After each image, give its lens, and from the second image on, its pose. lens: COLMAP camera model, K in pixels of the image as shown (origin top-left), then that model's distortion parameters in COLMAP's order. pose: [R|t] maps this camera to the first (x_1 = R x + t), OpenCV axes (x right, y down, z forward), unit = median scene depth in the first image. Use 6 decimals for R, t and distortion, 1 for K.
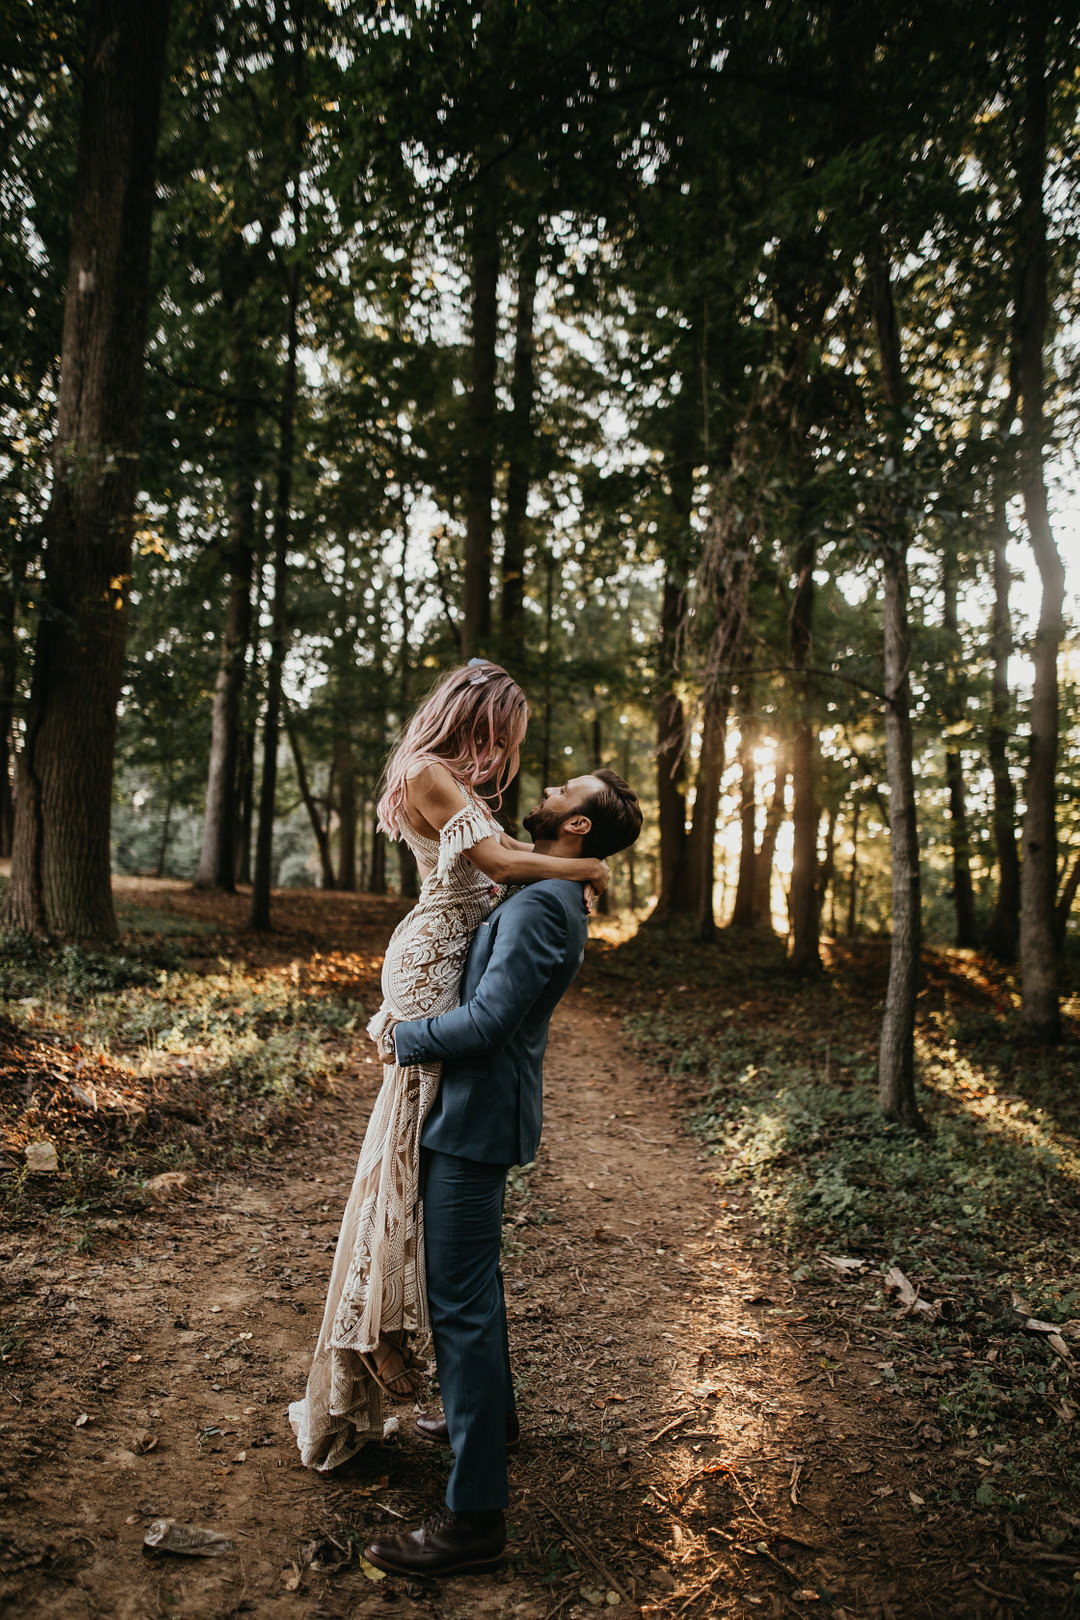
lens RADIAL K [[1113.1, 0, 545.3], [0, 1113.1, 809.4], [0, 0, 1]] dist [-0.046168, 0.039788]
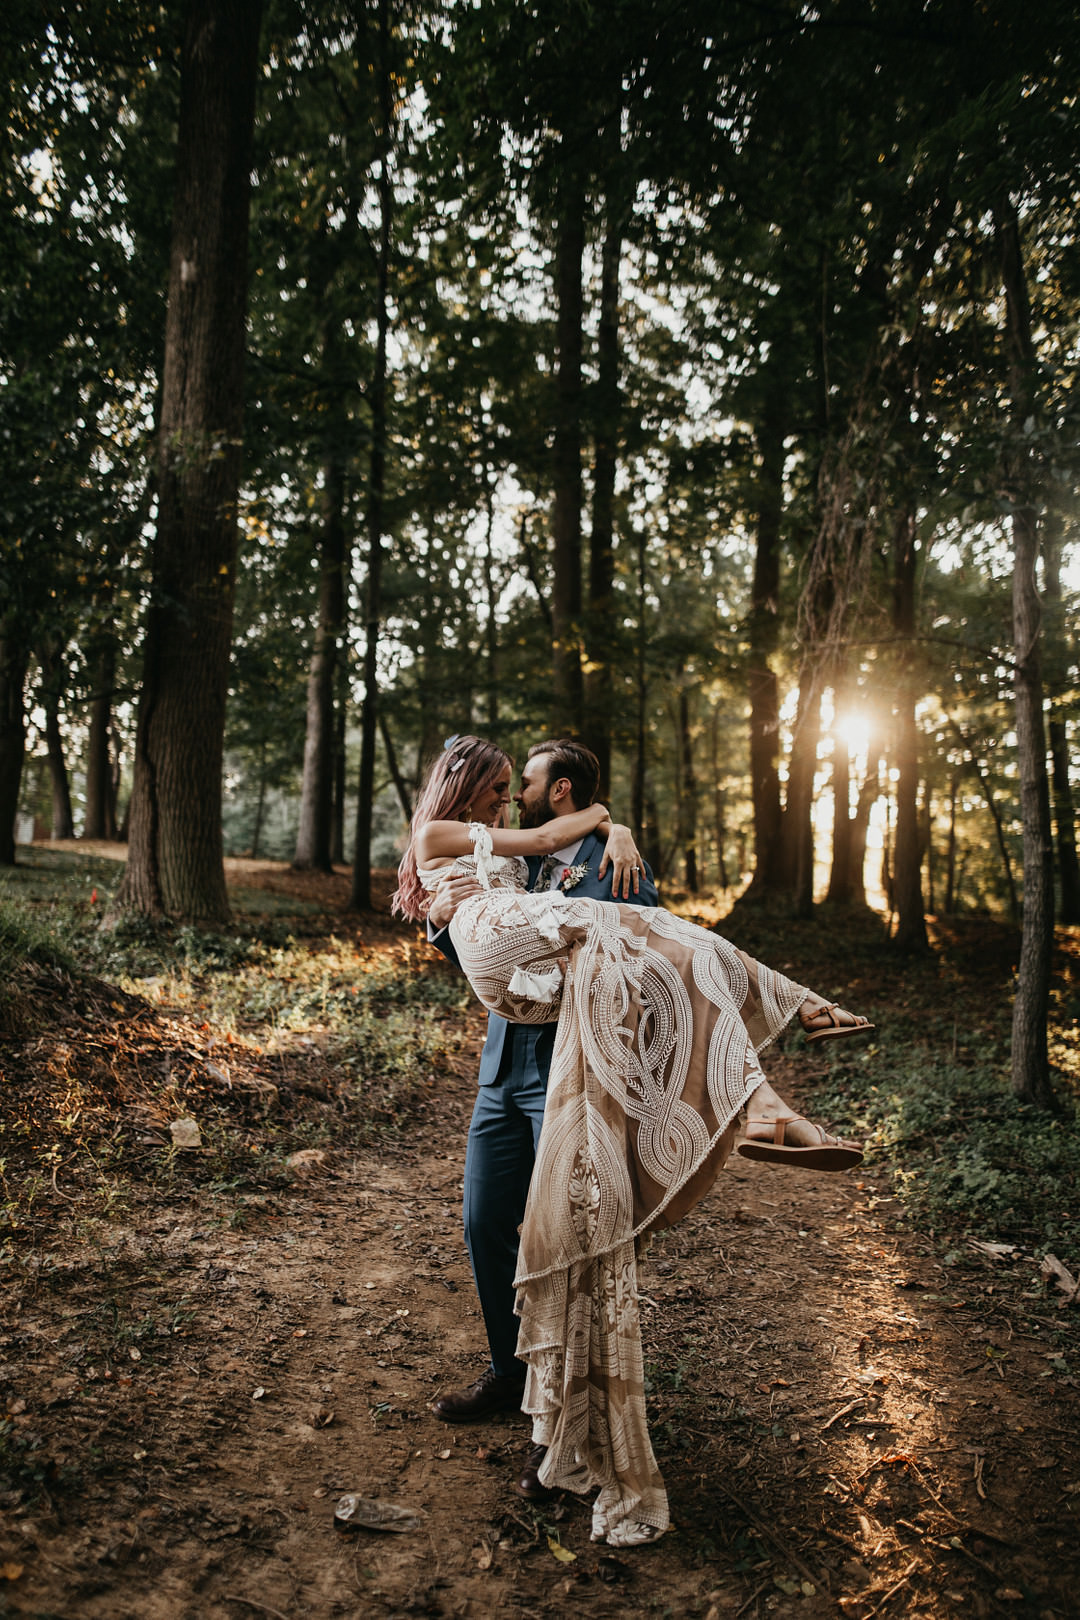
lens RADIAL K [[1113.1, 0, 545.3], [0, 1113.1, 809.4], [0, 0, 1]] dist [-0.046168, 0.039788]
pose [[0.997184, -0.011813, -0.074059, -0.036434], [0.013268, 0.999728, 0.019179, 0.000234], [0.073812, -0.020107, 0.997069, 0.007748]]
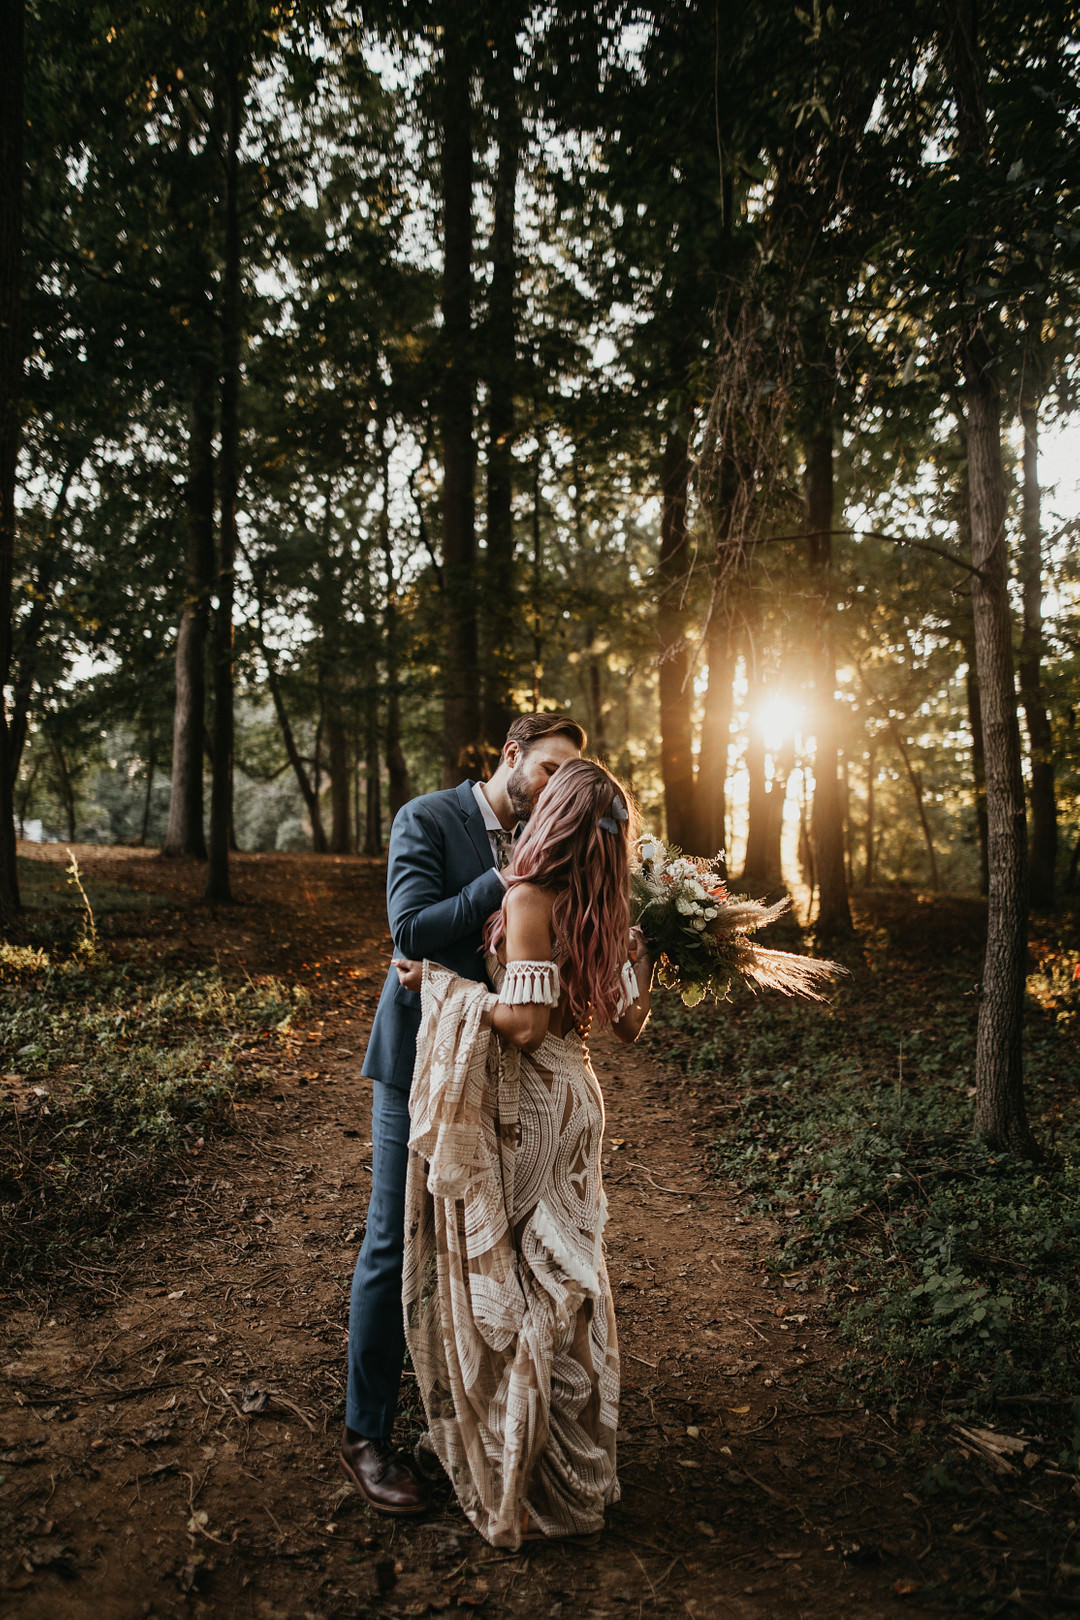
lens RADIAL K [[1113.1, 0, 545.3], [0, 1113.1, 809.4], [0, 0, 1]] dist [-0.046168, 0.039788]
pose [[0.999566, -0.029289, -0.003071, 0.026256], [0.029386, 0.998822, 0.038619, 0.022999], [0.001936, -0.038693, 0.999249, 0.309571]]
